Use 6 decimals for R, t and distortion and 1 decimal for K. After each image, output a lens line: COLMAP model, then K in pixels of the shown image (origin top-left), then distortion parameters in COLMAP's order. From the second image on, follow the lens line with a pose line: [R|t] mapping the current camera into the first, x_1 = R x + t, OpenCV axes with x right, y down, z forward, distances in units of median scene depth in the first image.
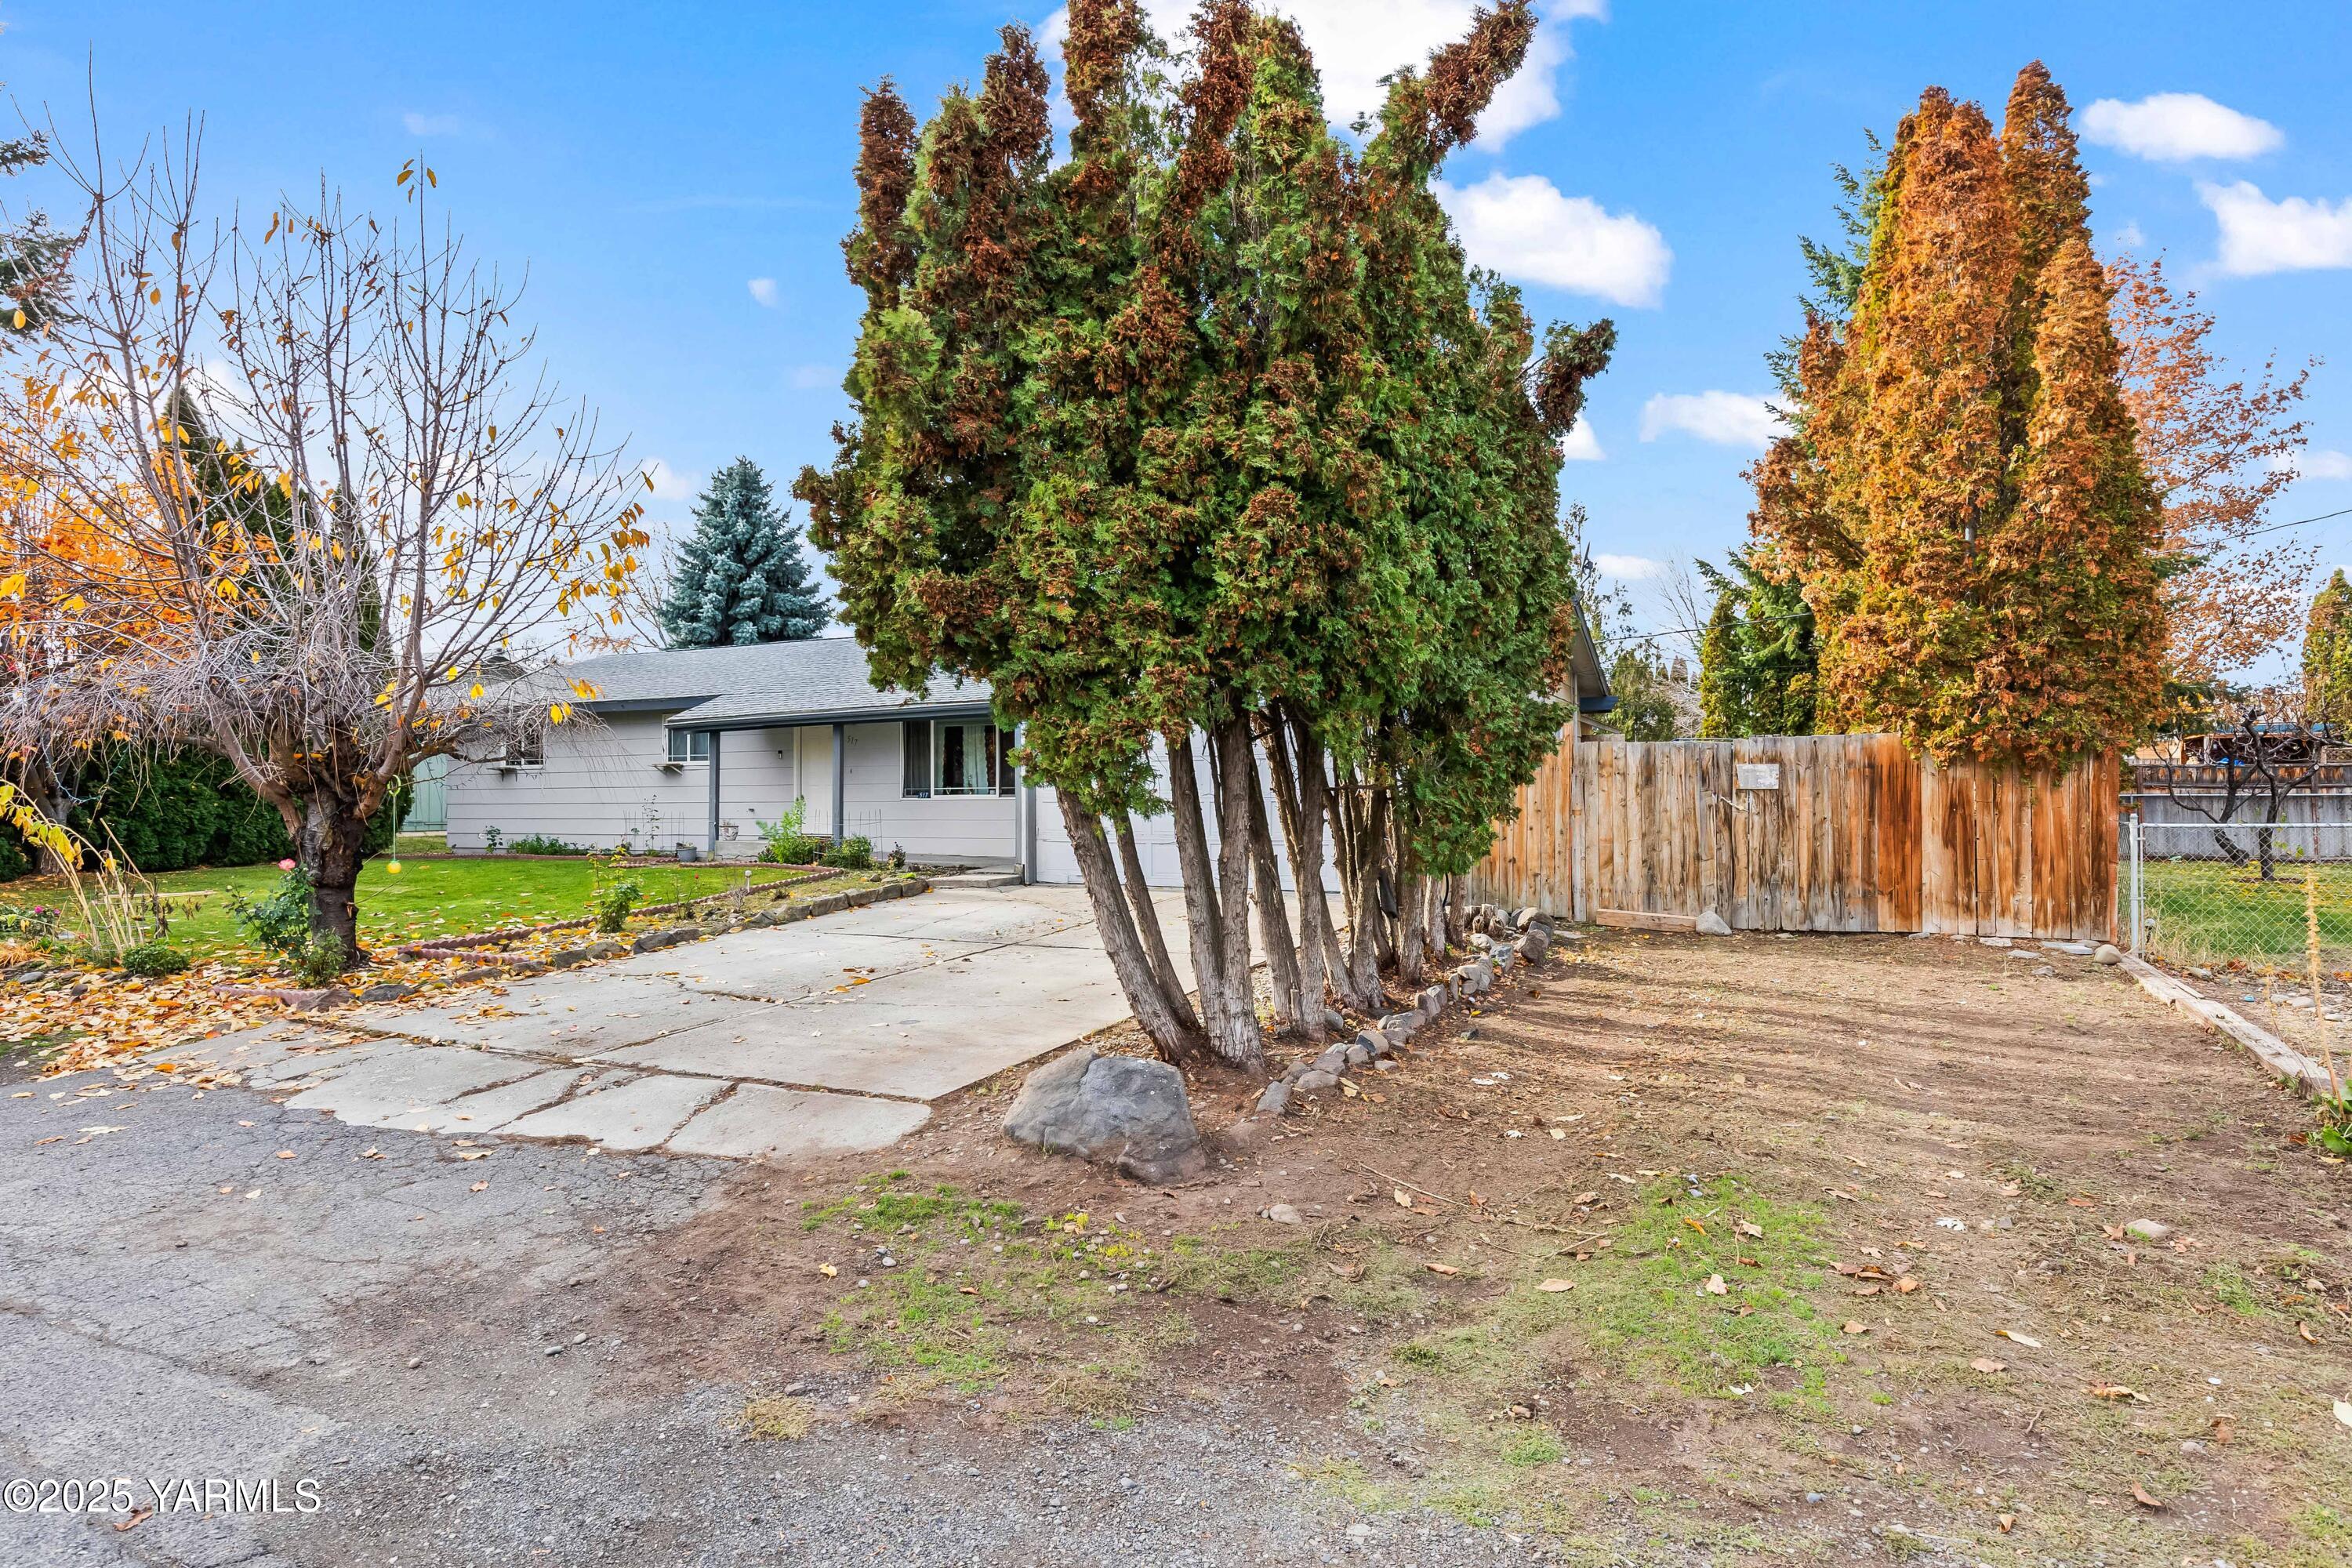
lens RADIAL K [[1324.6, 0, 1176.0], [0, 1324.6, 784.0], [0, 0, 1]] dist [0.002806, 0.000175]
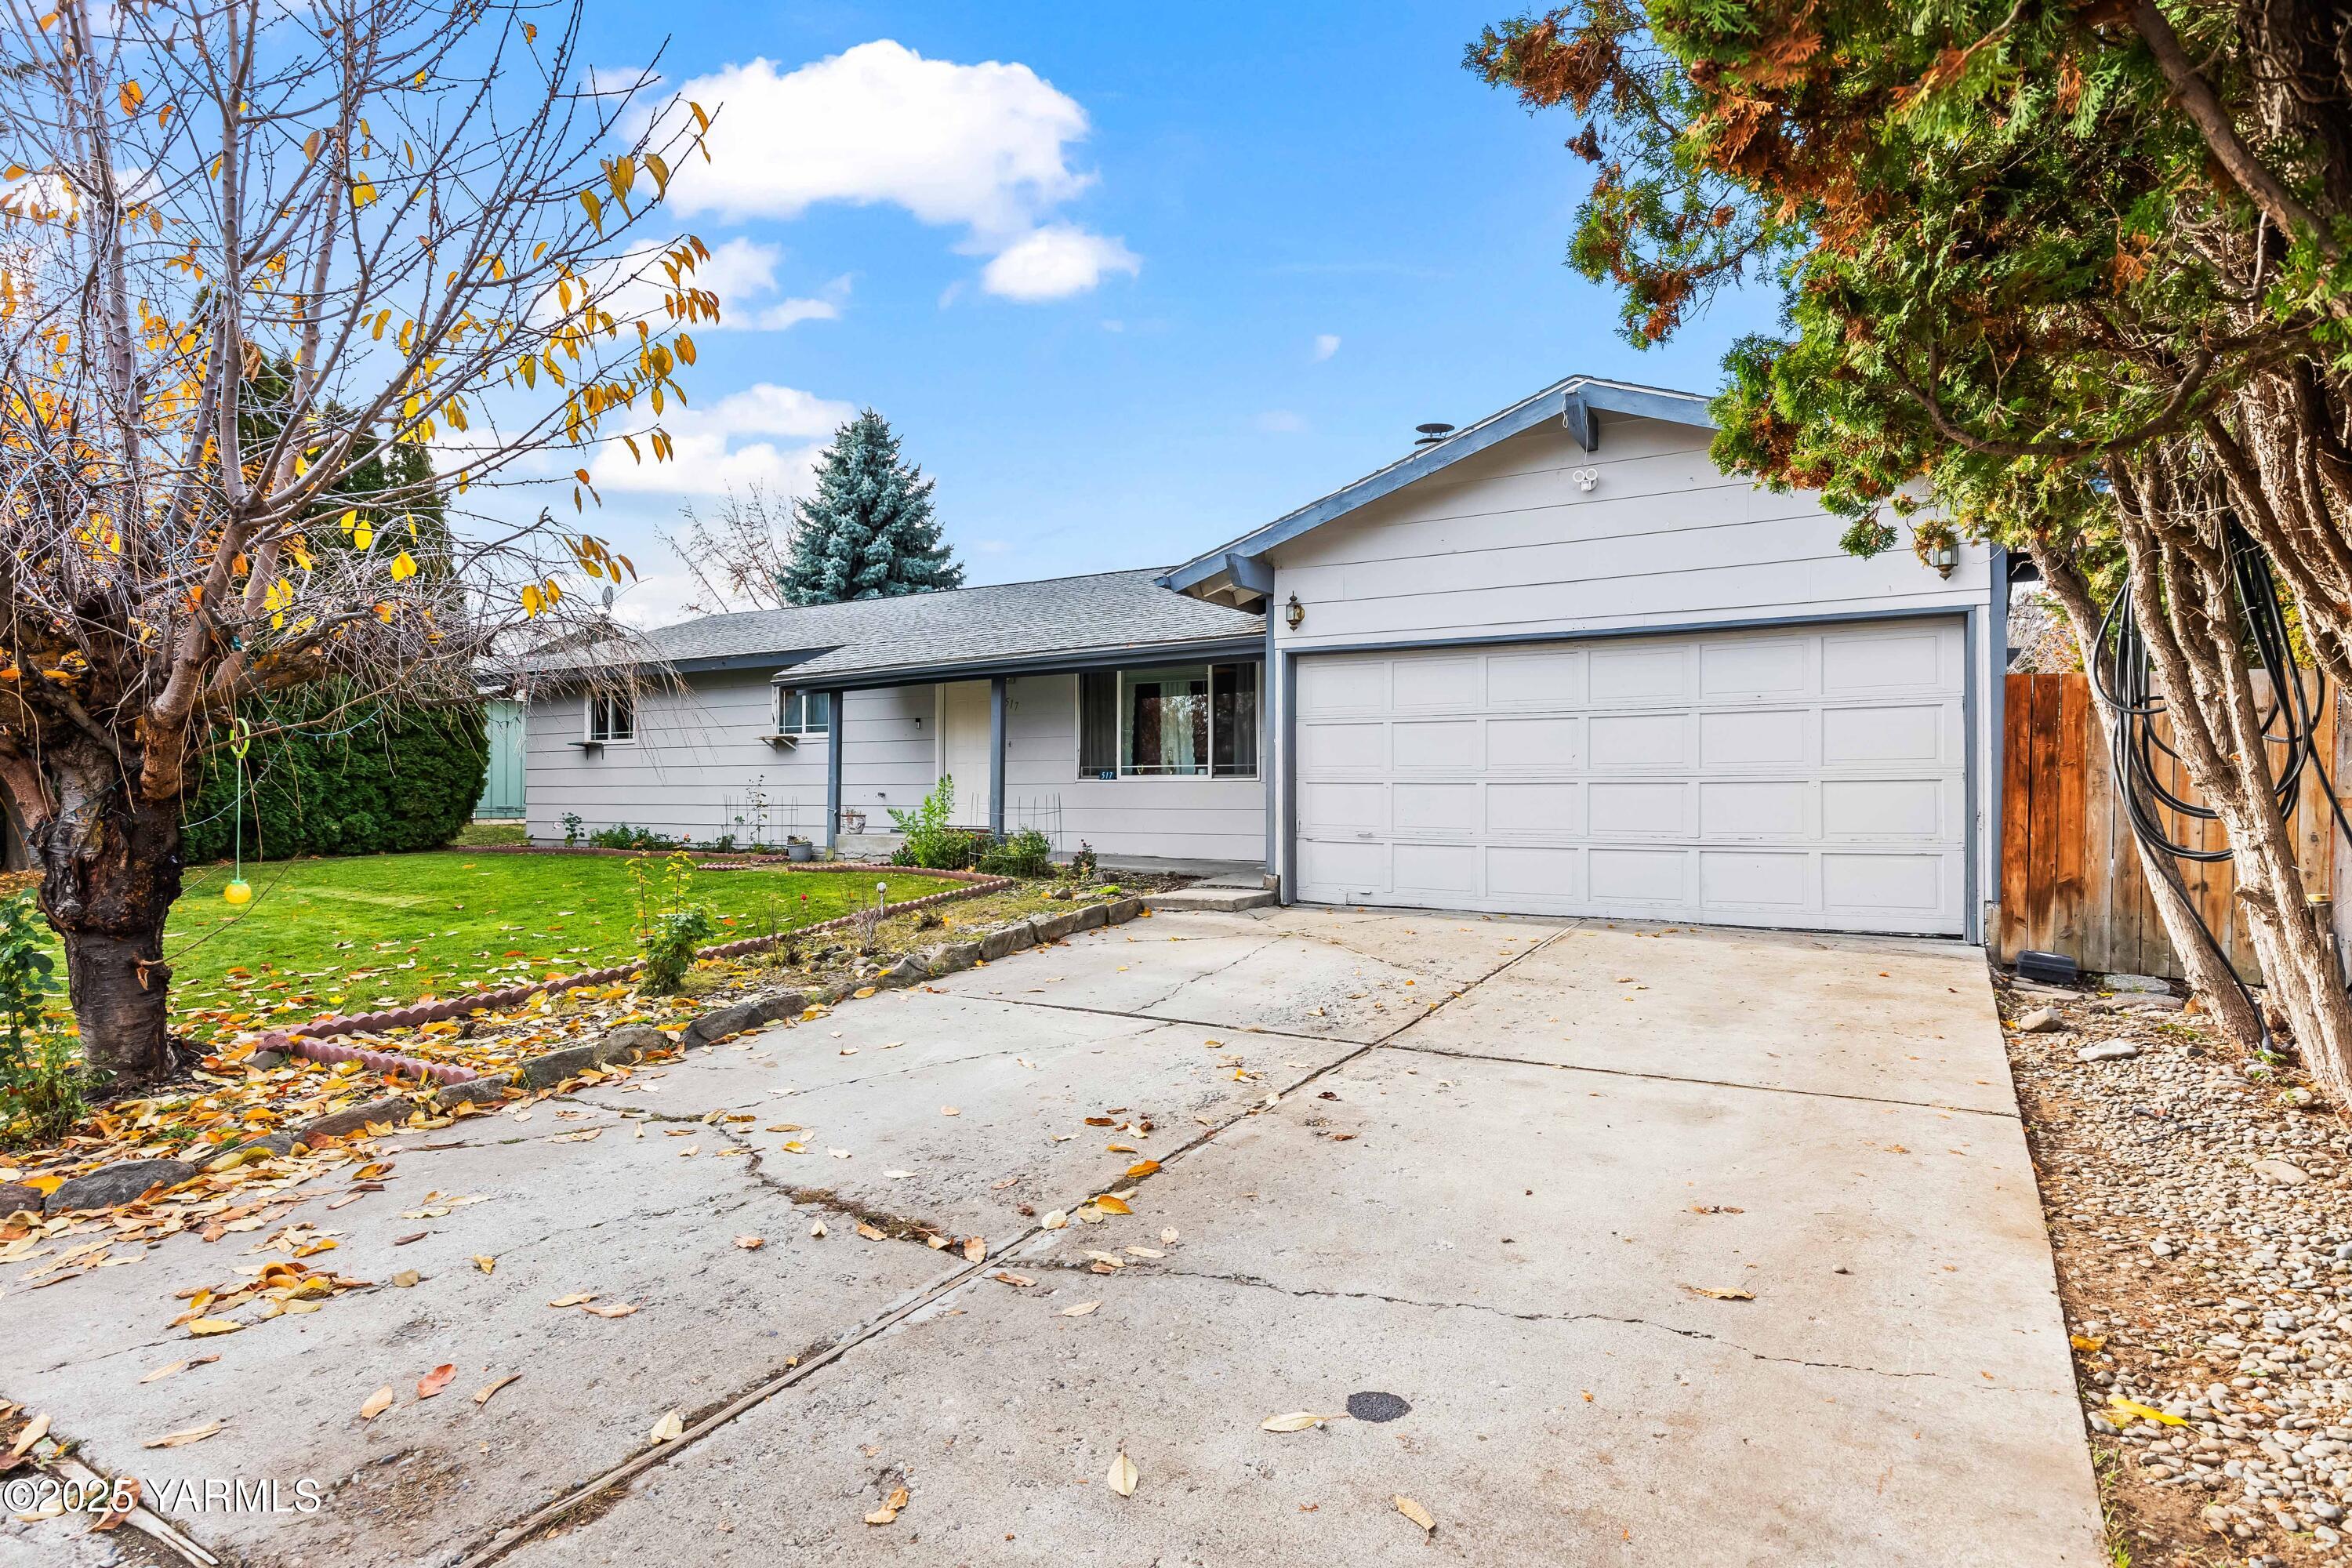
lens RADIAL K [[1310.0, 0, 1176.0], [0, 1310.0, 784.0], [0, 0, 1]] dist [-0.002841, -0.000089]
pose [[0.996523, 0.004275, -0.083210, -0.090415], [-0.003650, 0.999964, 0.007664, 0.007411], [0.083240, -0.007334, 0.996503, 0.266677]]
